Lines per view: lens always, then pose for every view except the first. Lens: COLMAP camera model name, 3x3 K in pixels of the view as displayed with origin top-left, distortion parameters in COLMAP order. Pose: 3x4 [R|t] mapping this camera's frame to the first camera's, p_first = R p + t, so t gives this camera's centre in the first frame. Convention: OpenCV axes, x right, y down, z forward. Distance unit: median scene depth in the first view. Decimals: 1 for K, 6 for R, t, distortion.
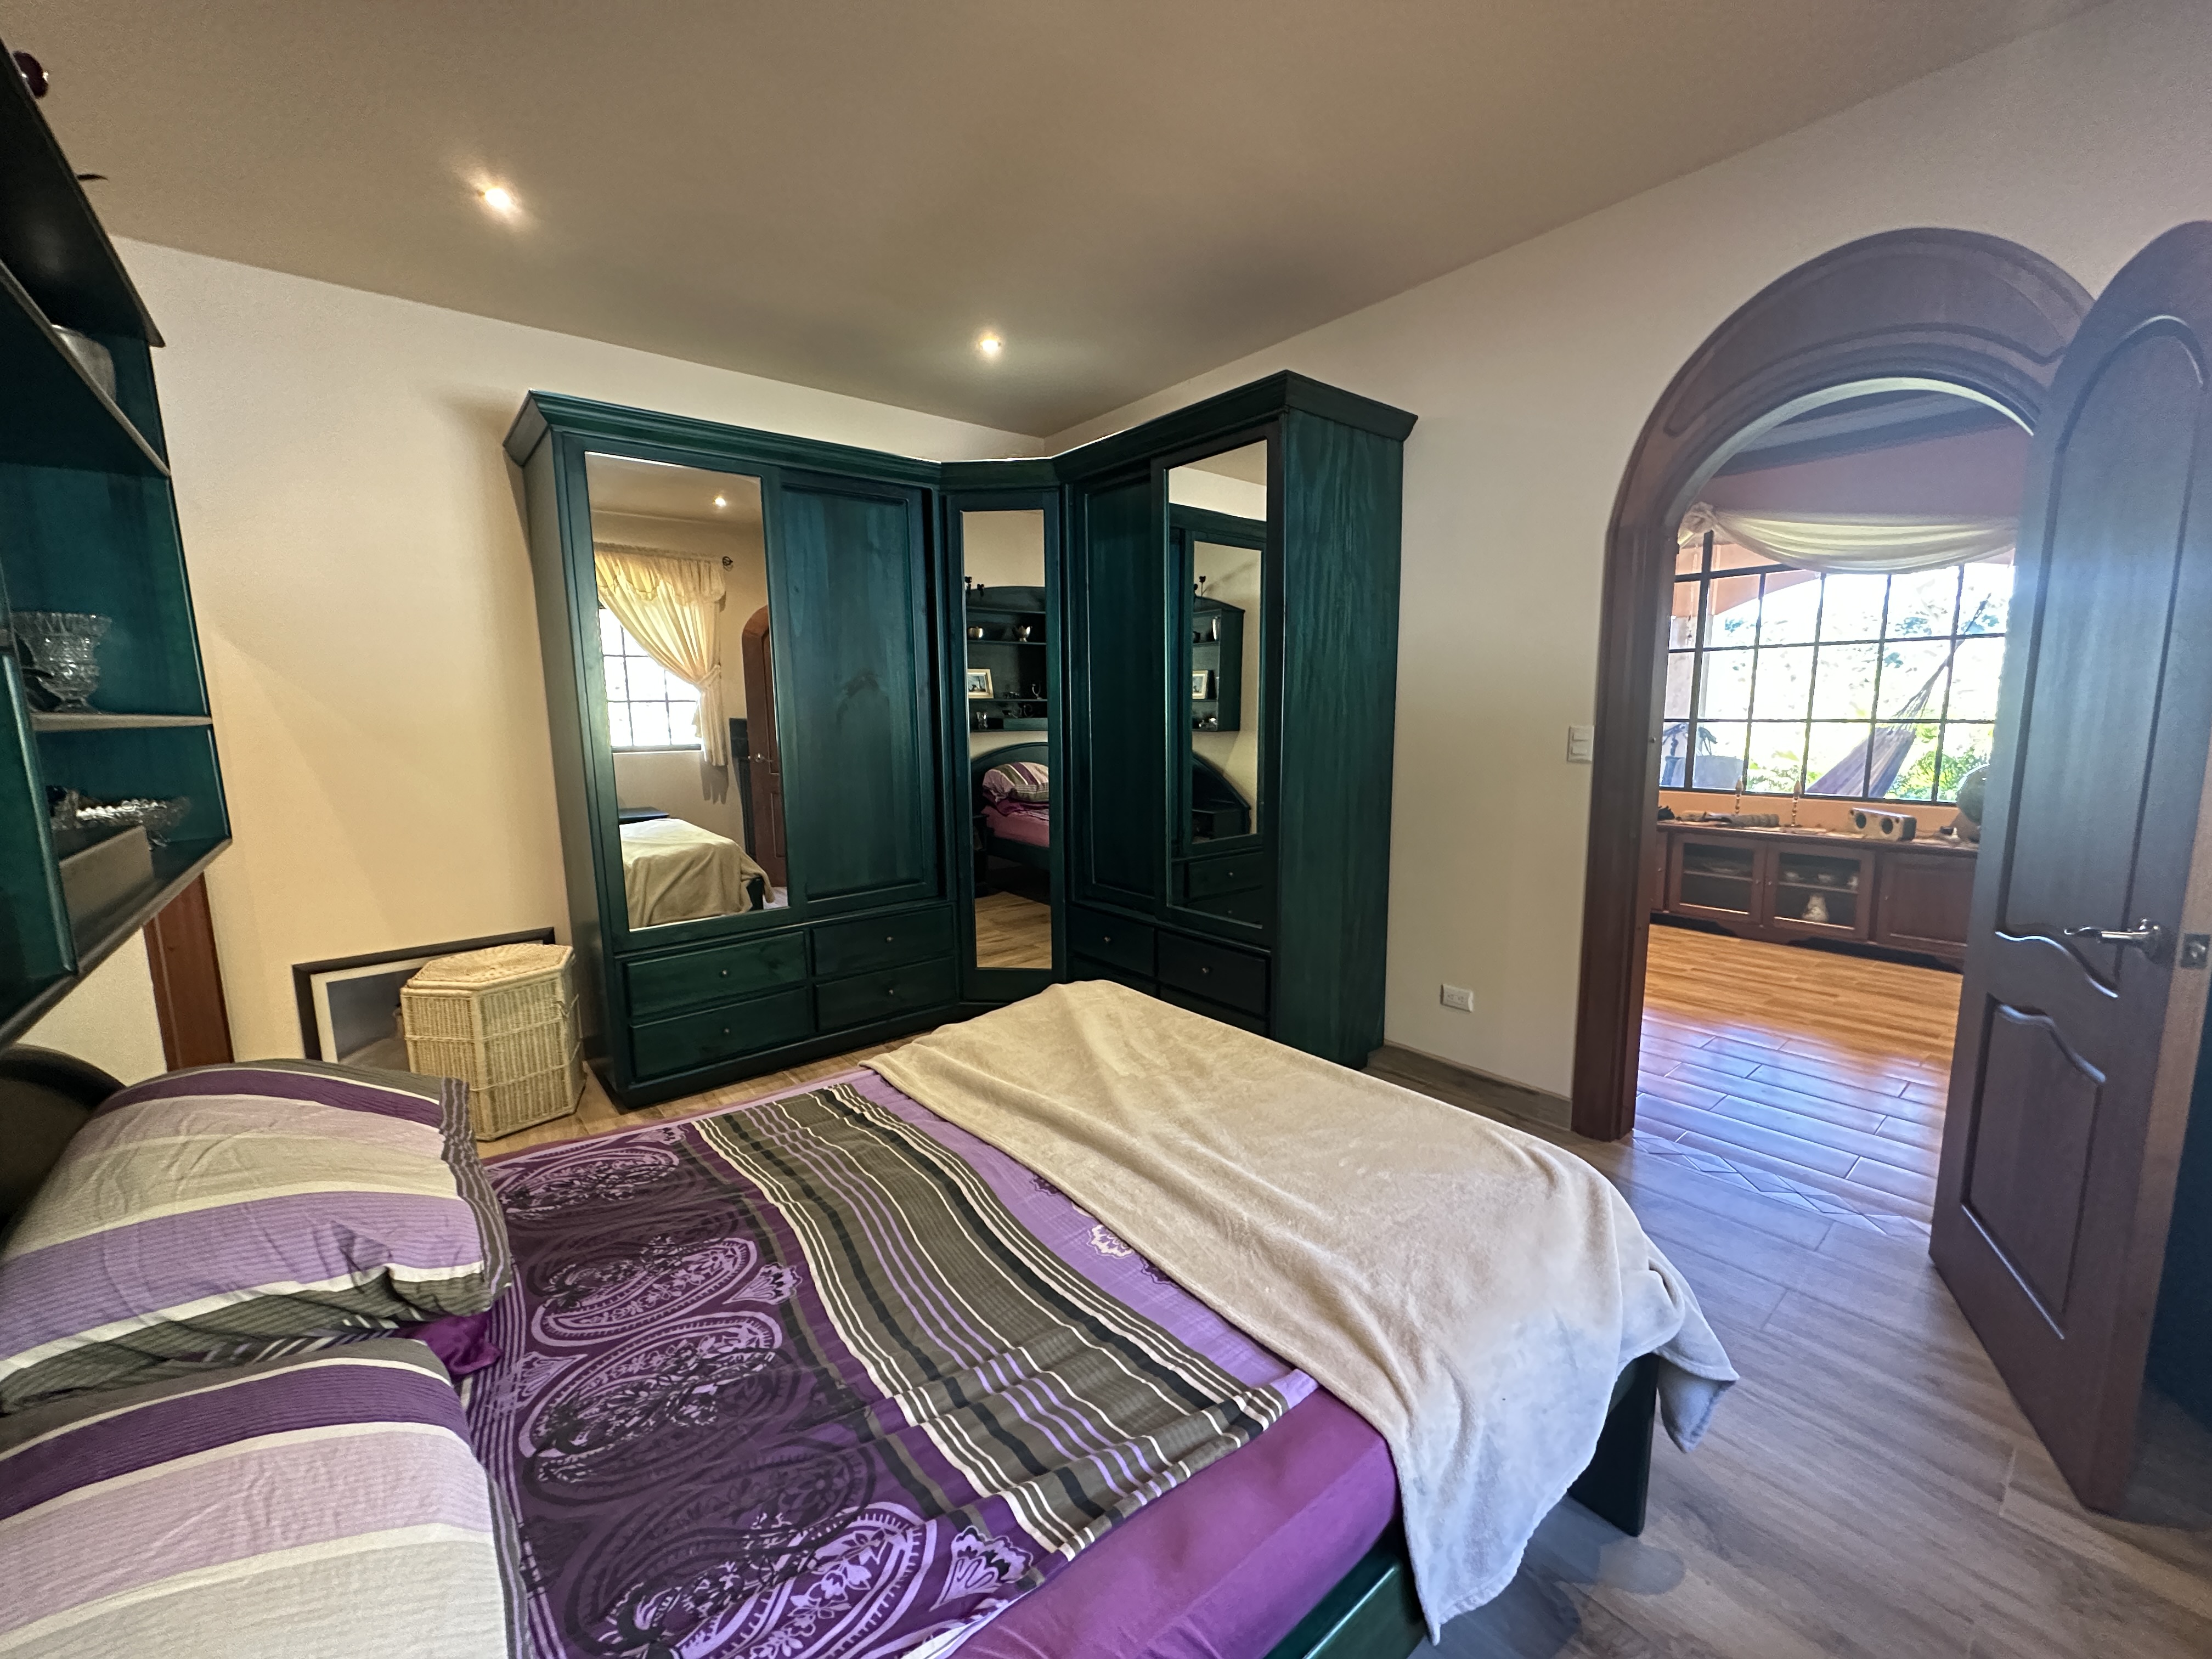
lens RADIAL K [[876.7, 0, 1108.8], [0, 876.7, 834.5], [0, 0, 1]] dist [-0.000565, 0.000130]
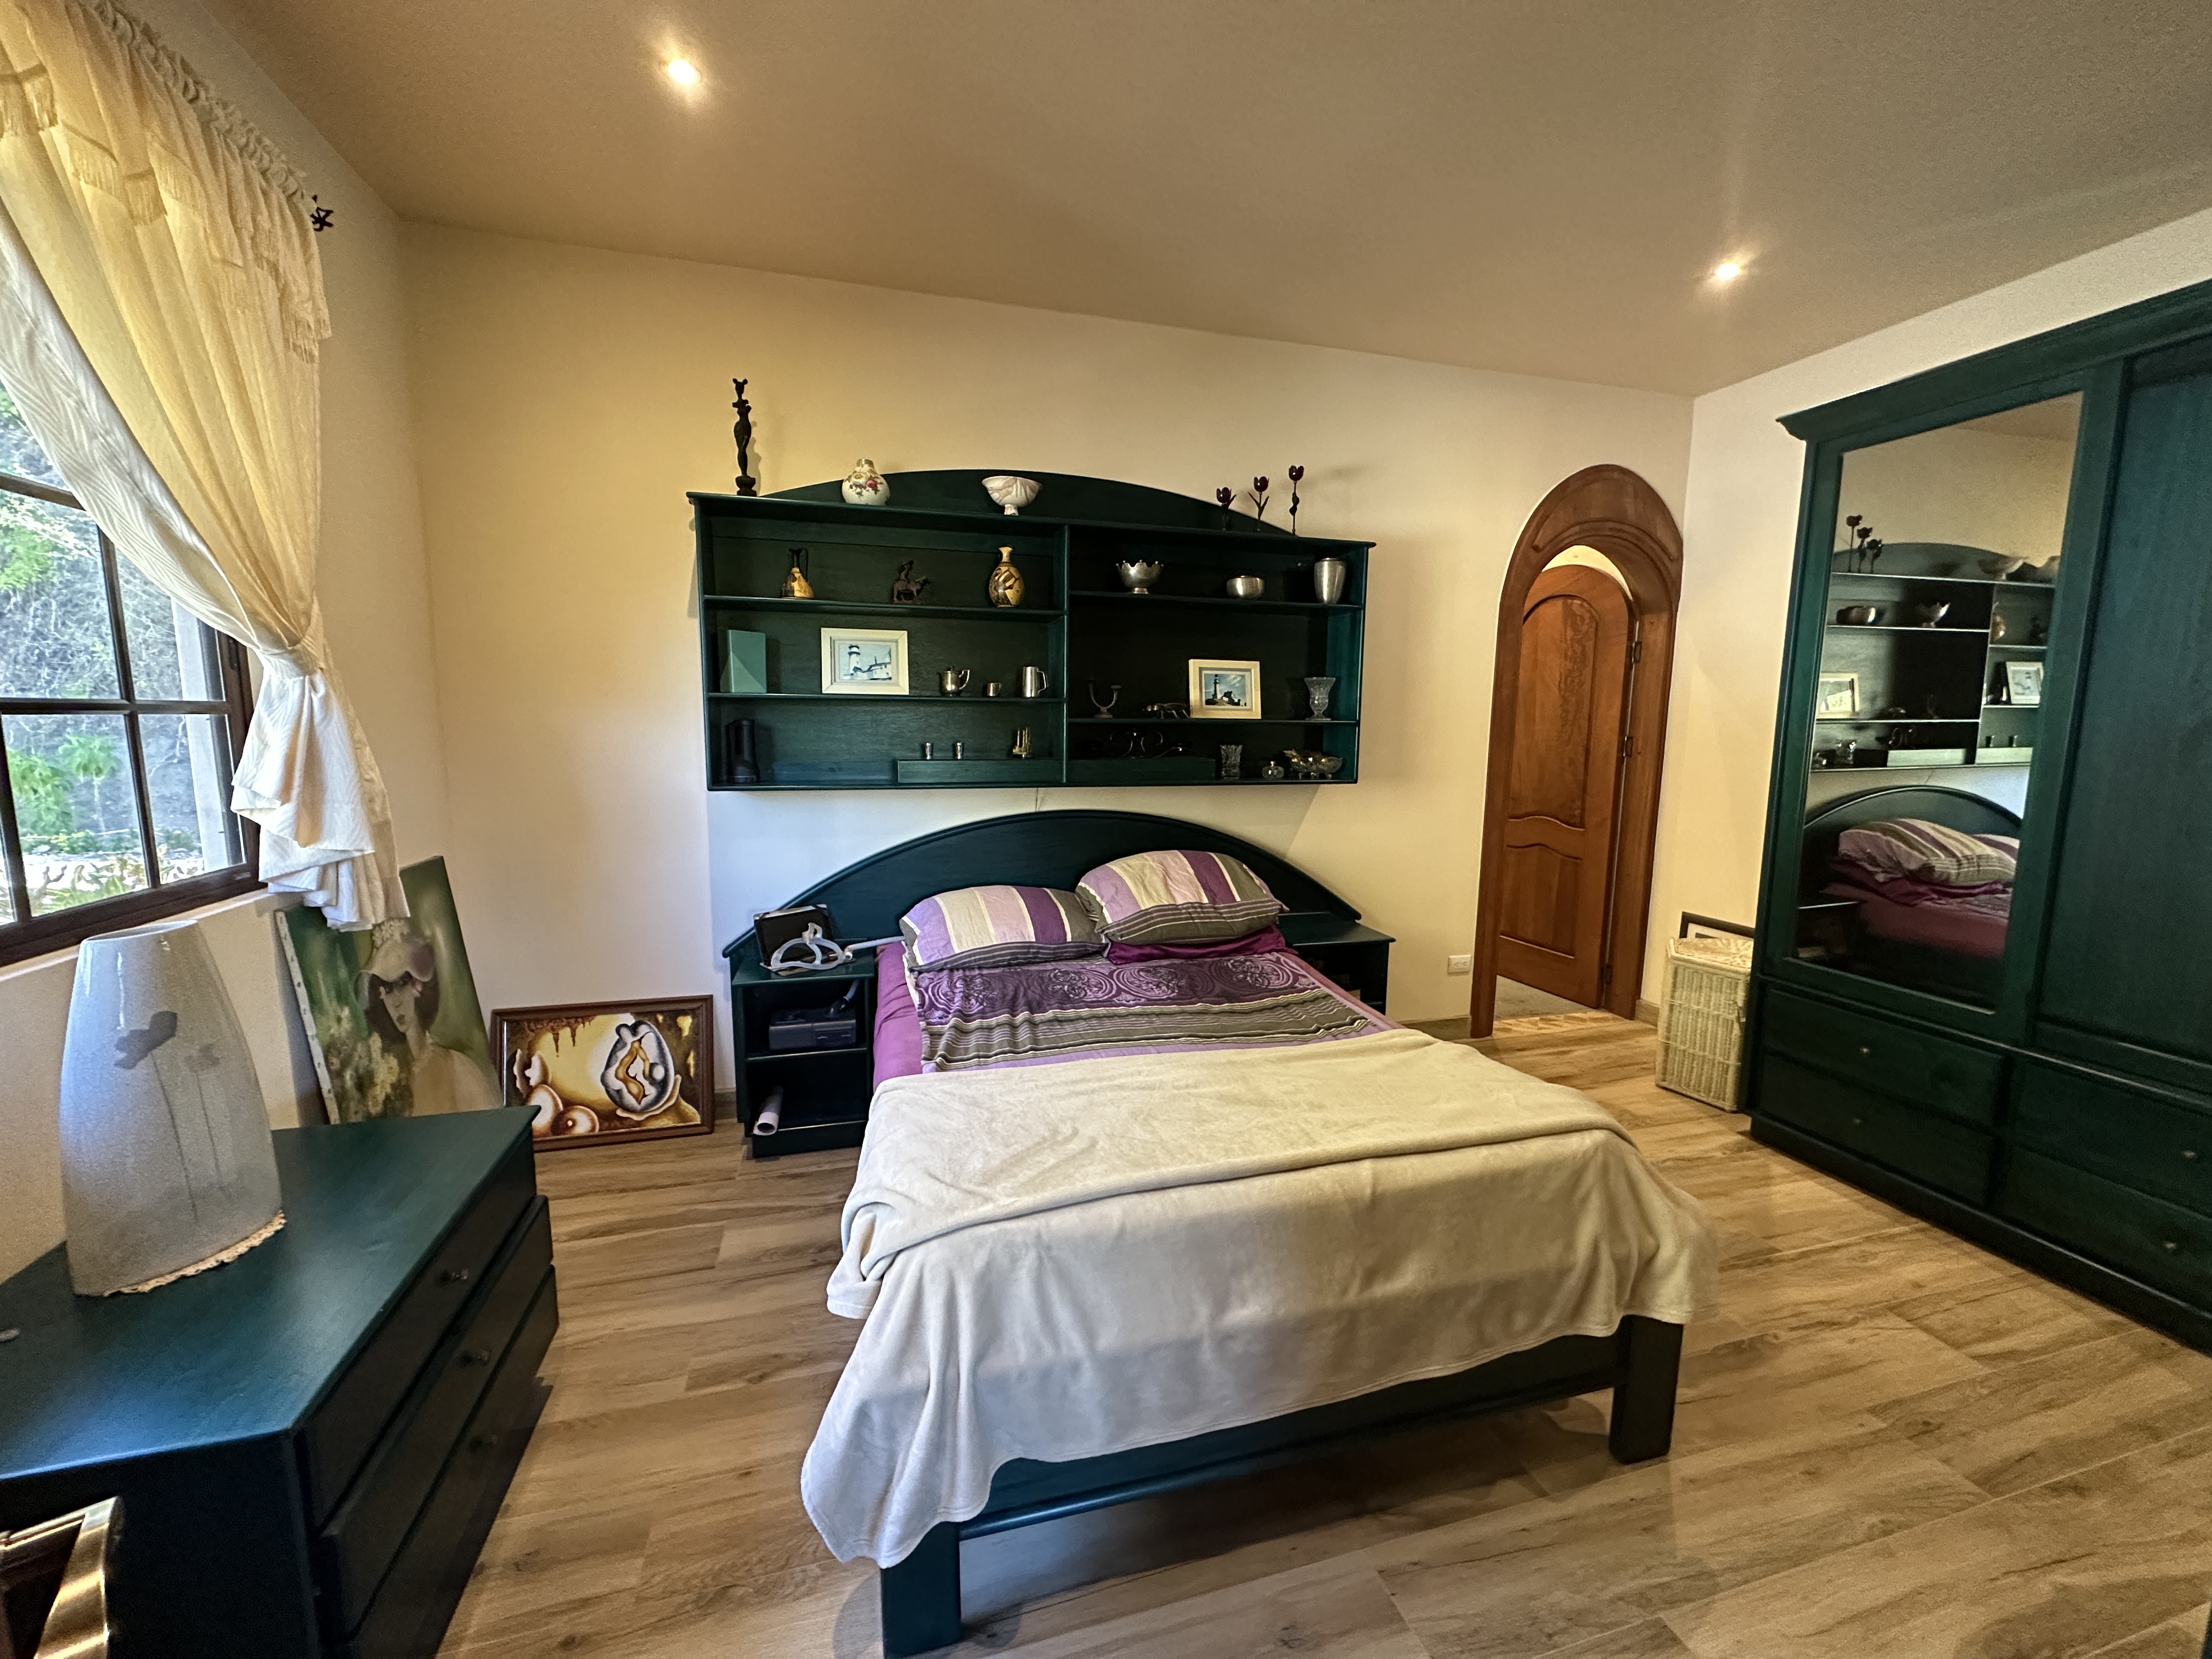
lens RADIAL K [[882.7, 0, 1103.2], [0, 882.7, 833.9], [0, 0, 1]] dist [-0.001539, 0.000639]
pose [[-0.411203, 0.129745, -0.902263, 0.680055], [-0.133172, 0.970647, 0.200272, -0.126901], [0.901764, 0.202509, -0.381854, 0.771697]]
